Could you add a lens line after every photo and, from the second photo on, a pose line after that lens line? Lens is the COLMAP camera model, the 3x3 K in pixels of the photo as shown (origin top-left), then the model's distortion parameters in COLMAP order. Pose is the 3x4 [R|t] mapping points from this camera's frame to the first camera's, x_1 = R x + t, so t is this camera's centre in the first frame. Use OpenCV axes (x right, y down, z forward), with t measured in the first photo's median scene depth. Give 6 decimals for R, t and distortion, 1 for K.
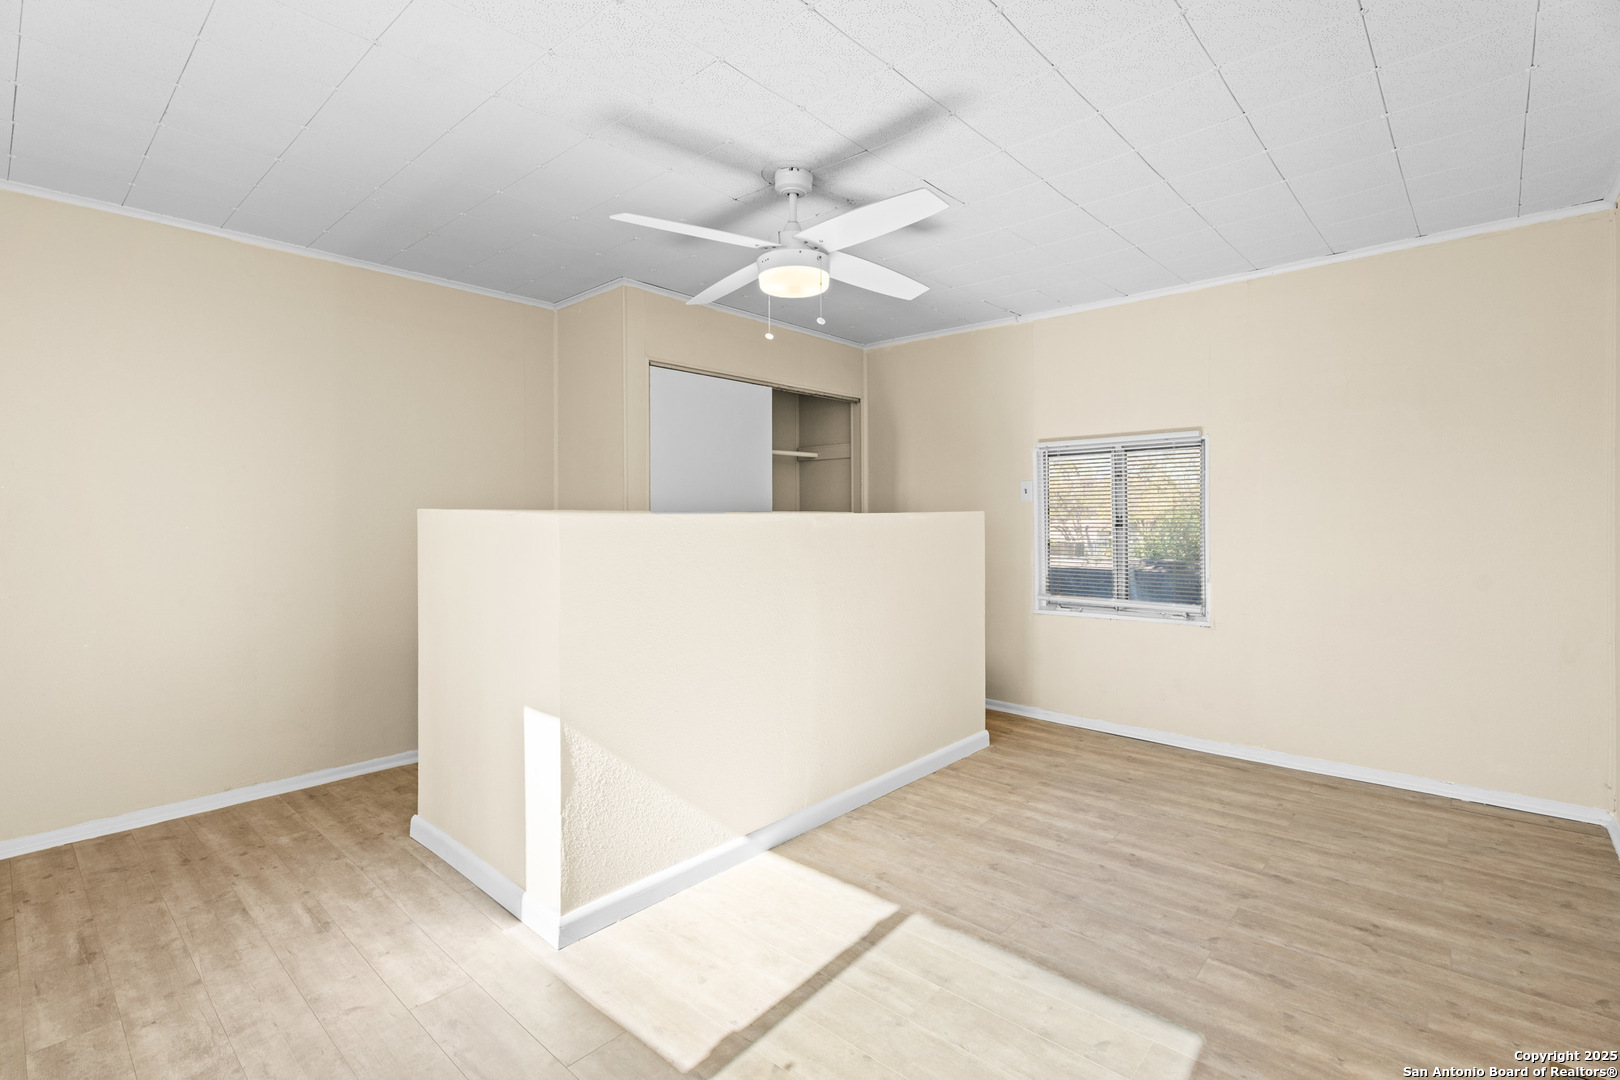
lens RADIAL K [[734.3, 0, 813.1], [0, 734.3, 508.6], [0, 0, 1]] dist [-0.005365, -0.001402]
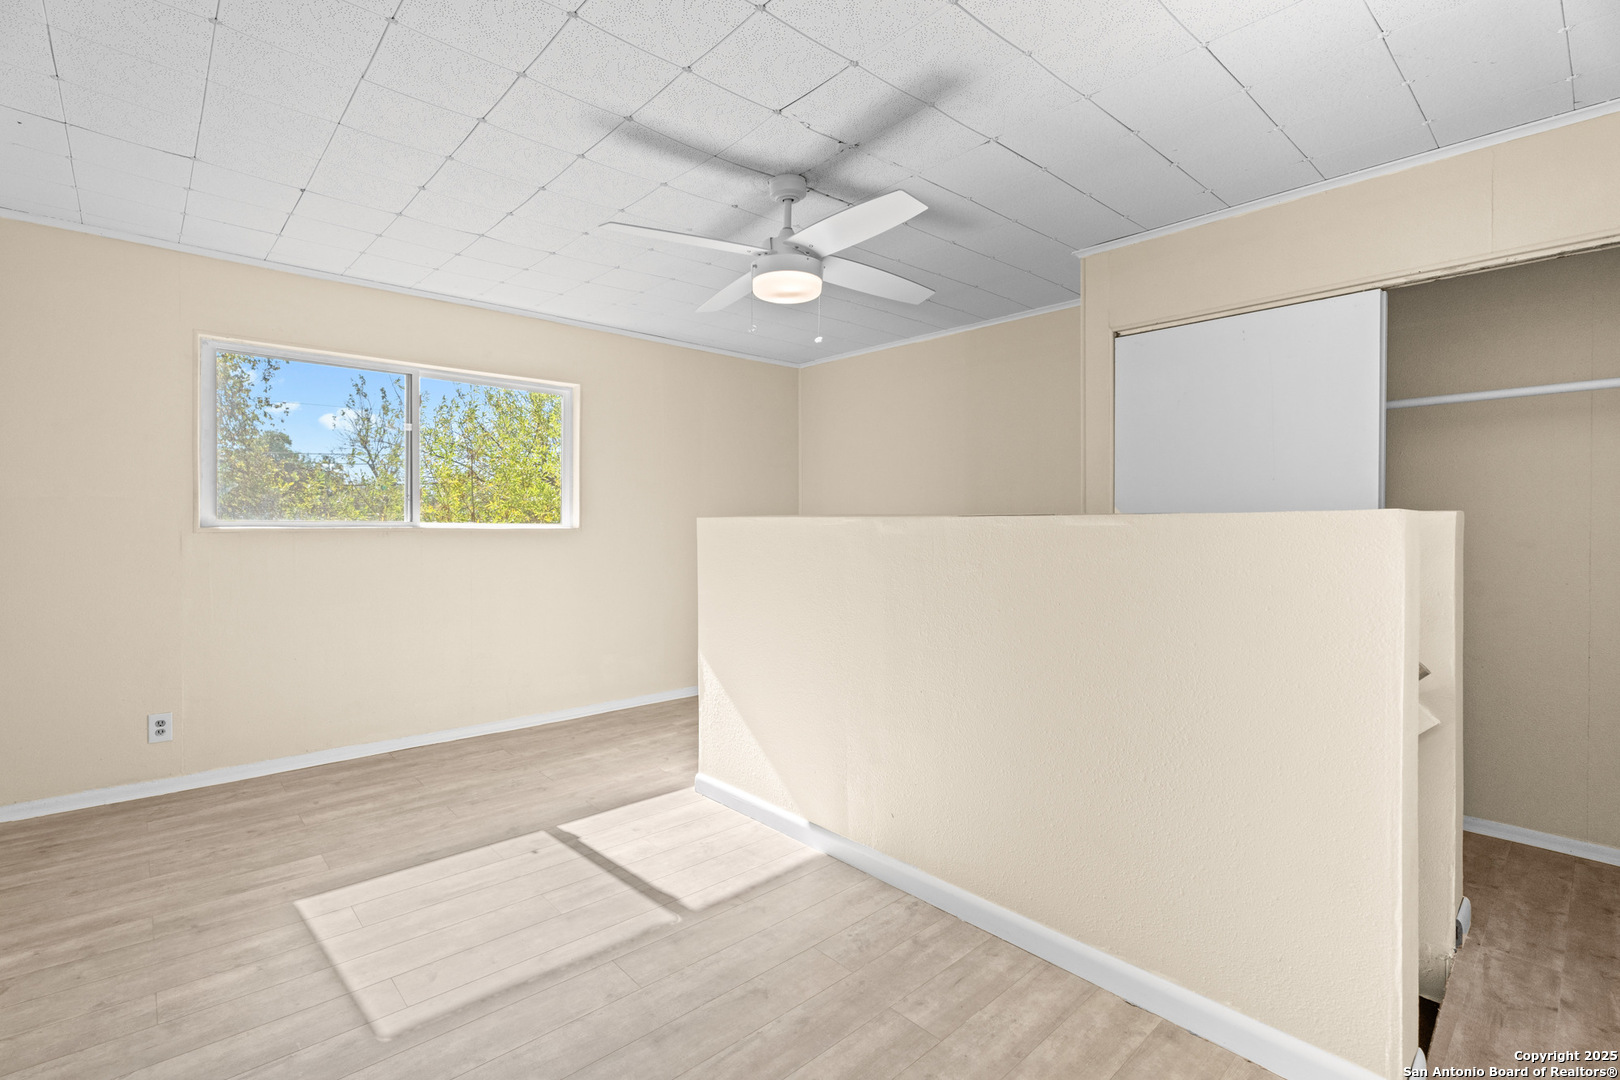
lens RADIAL K [[734.3, 0, 808.7], [0, 734.3, 535.5], [0, 0, 1]] dist [-0.005365, -0.001402]
pose [[-0.104299, 0.016326, -0.994412, 1.009807], [0.009345, 0.999837, 0.015434, 0.016677], [0.994502, -0.007683, -0.104435, 1.176214]]
